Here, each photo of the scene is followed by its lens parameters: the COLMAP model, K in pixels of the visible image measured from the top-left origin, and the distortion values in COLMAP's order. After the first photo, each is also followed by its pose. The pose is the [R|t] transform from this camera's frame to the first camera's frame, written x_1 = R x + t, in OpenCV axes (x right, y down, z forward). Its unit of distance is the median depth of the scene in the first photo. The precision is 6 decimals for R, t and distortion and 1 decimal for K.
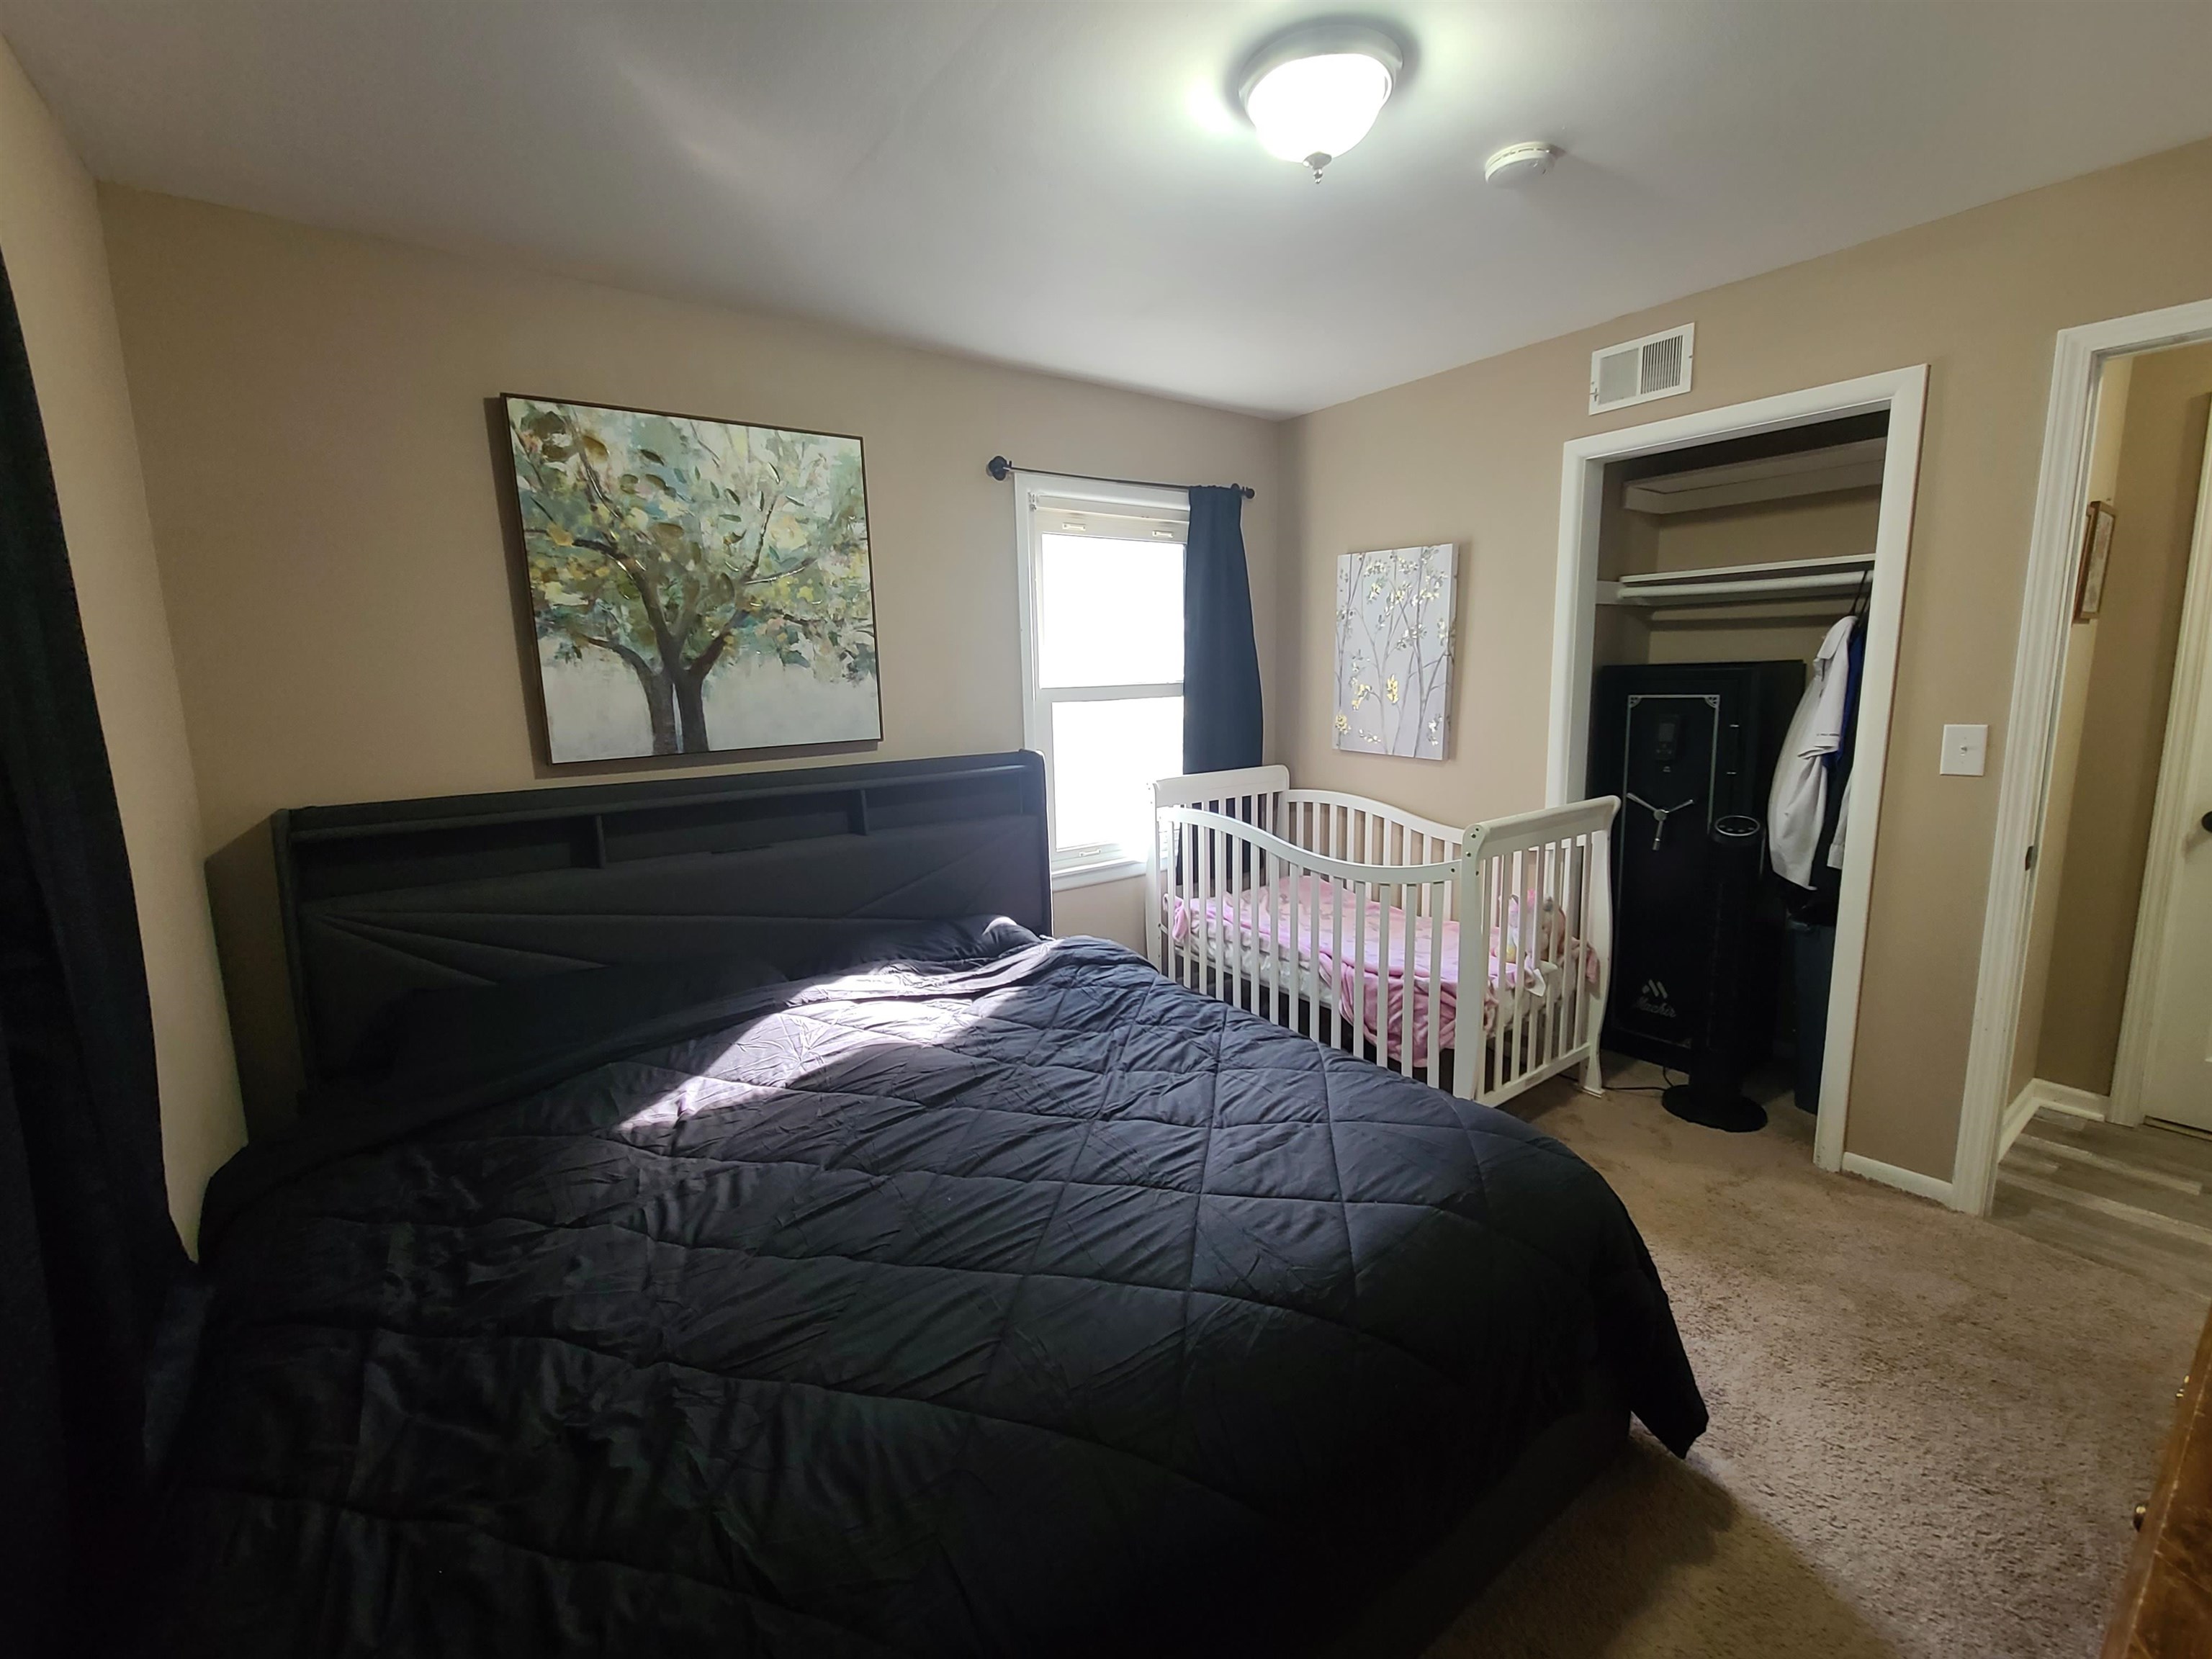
lens RADIAL K [[921.6, 0, 1113.0], [0, 921.6, 806.8], [0, 0, 1]] dist [0.003803, 0.000296]
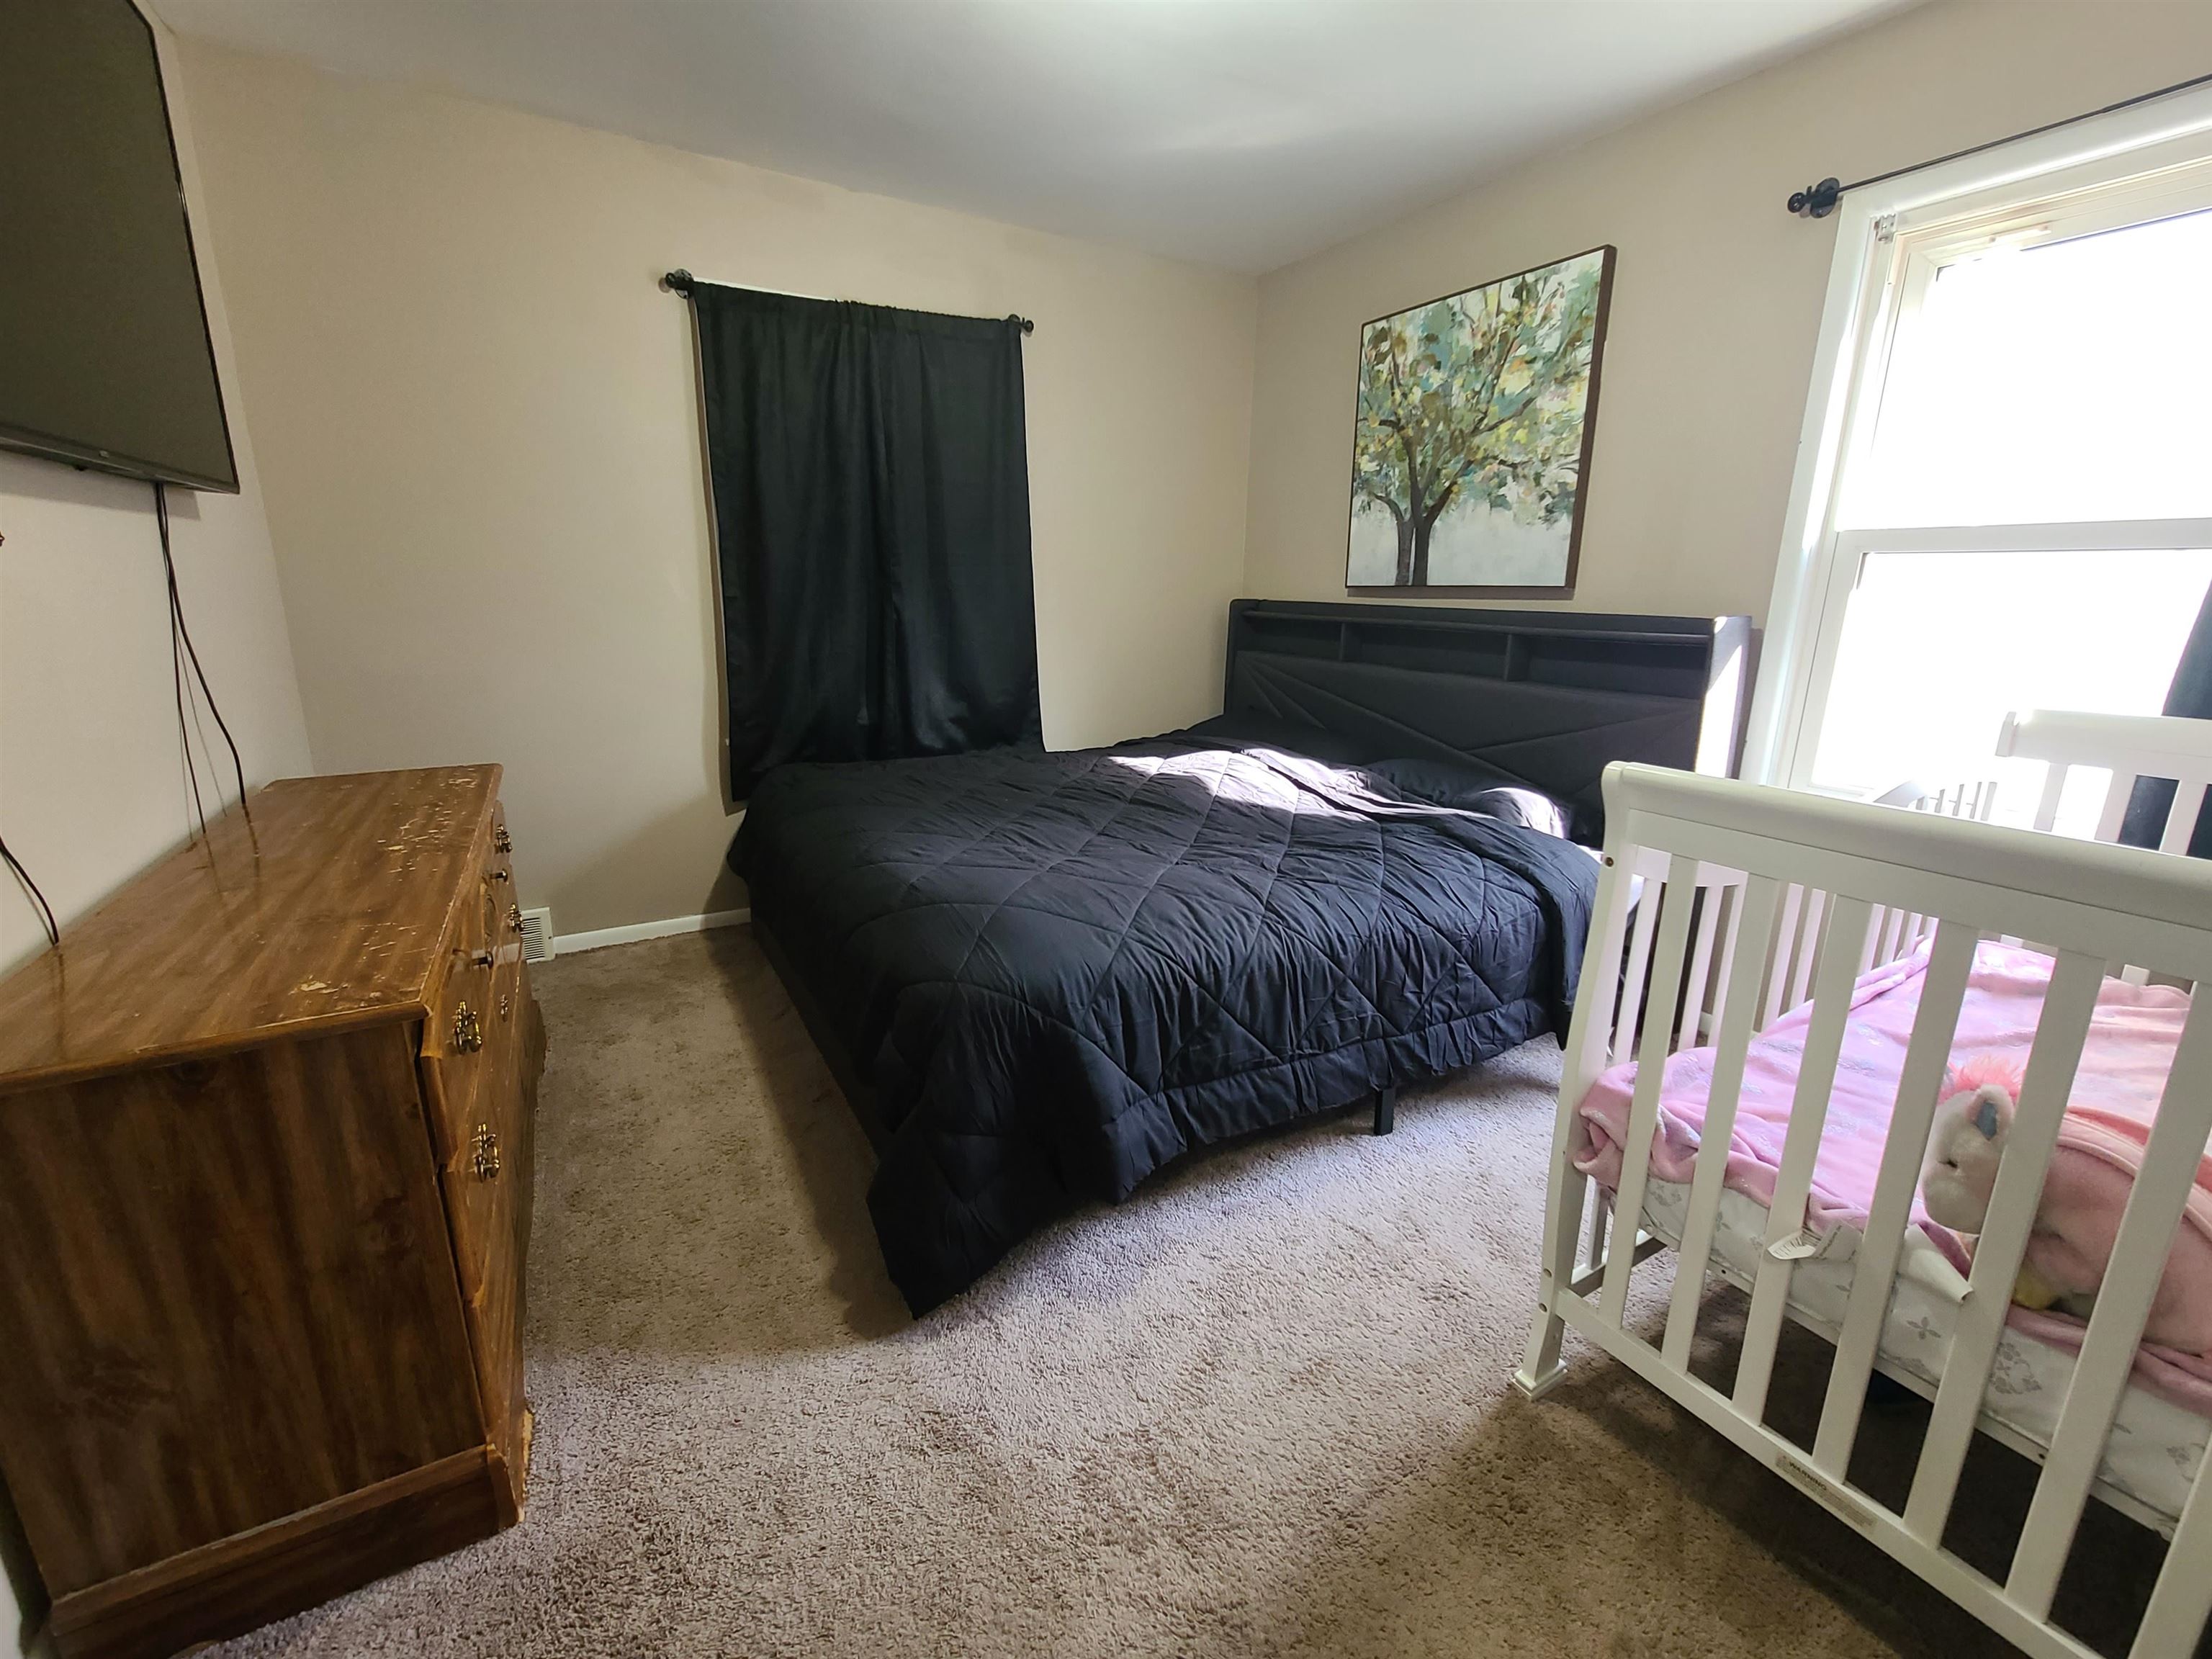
lens RADIAL K [[921.6, 0, 1113.0], [0, 921.6, 806.8], [0, 0, 1]] dist [0.003803, 0.000296]
pose [[-0.097819, 0.254501, -0.962113, 0.841212], [-0.160347, 0.950088, 0.267623, -0.042478], [0.982202, 0.180450, -0.052128, 0.710756]]
